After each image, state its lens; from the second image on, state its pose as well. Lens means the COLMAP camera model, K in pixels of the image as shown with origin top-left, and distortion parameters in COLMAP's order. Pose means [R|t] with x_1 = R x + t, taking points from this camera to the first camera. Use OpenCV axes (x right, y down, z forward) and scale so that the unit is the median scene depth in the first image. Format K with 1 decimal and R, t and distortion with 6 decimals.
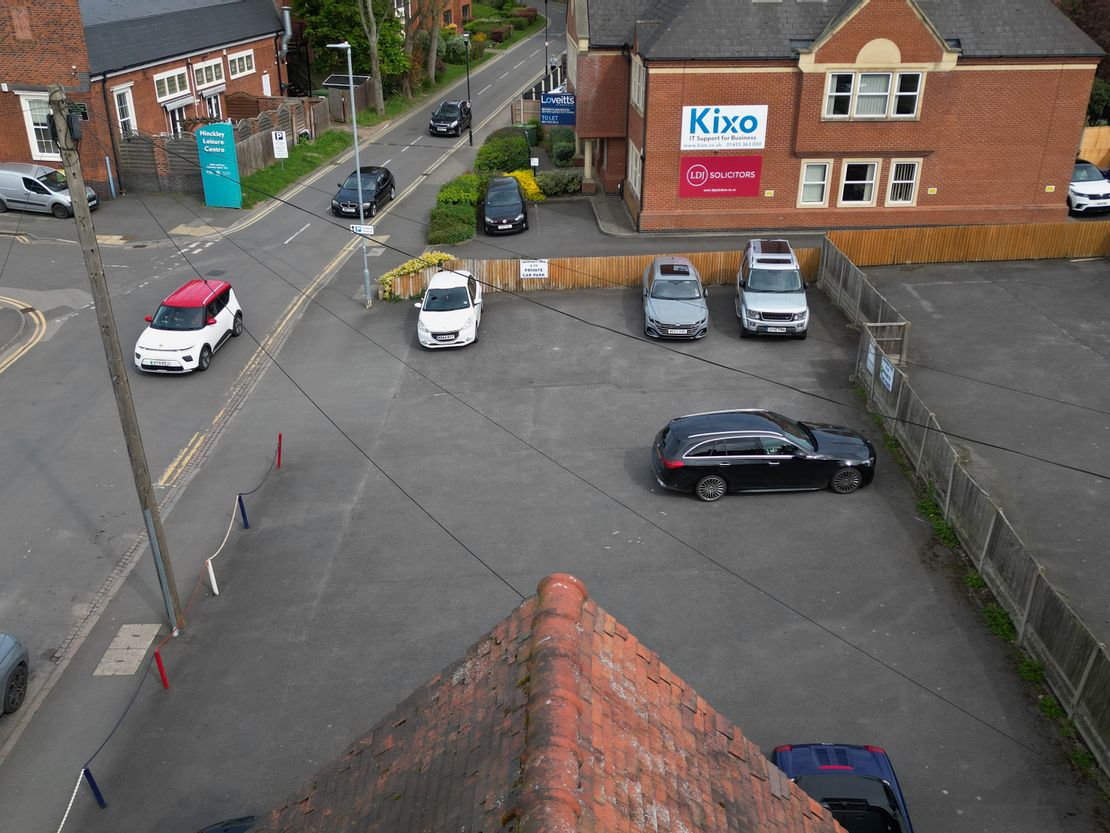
lens RADIAL K [[1028.4, 0, 555.0], [0, 1028.4, 416.5], [0, 0, 1]] dist [0.102790, -0.133303]
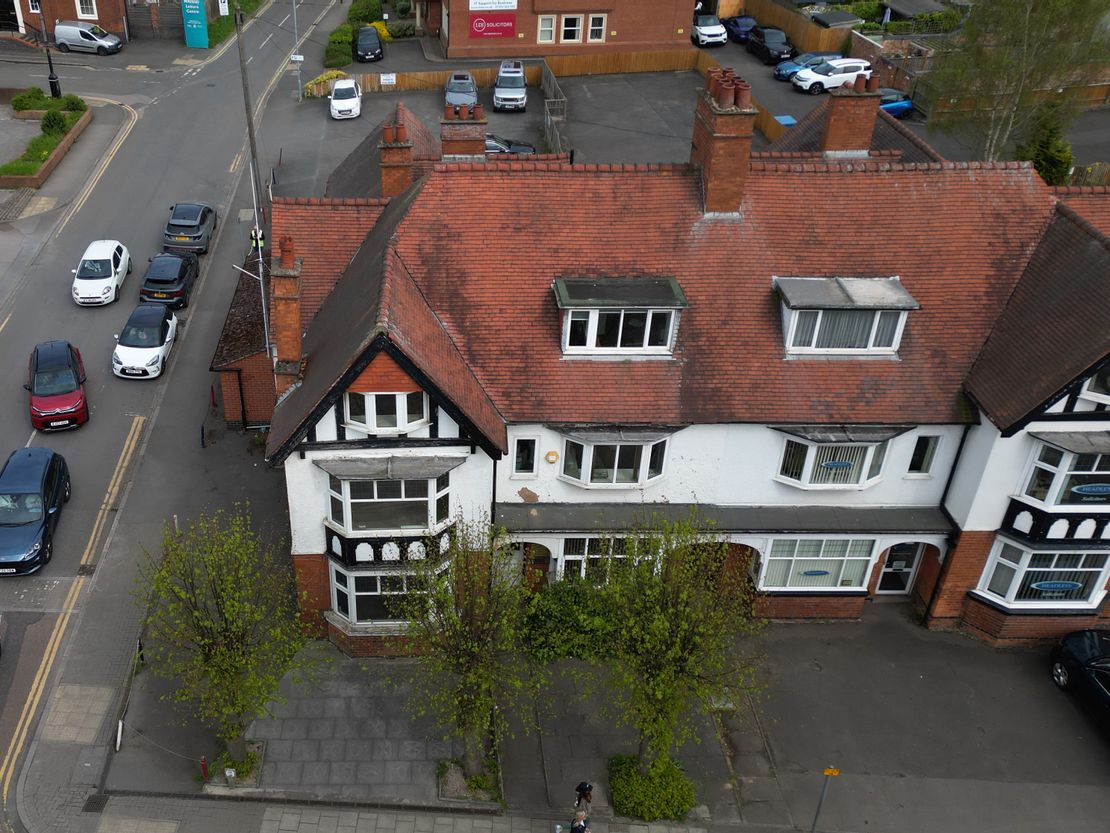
lens RADIAL K [[1048.5, 0, 427.5], [0, 1048.5, 407.1], [0, 0, 1]] dist [0.047440, 0.000421]
pose [[0.999592, -0.019341, 0.021039, -0.000468], [0.016491, 0.991624, 0.128101, 0.179422], [-0.023340, -0.127701, 0.991538, -0.857262]]
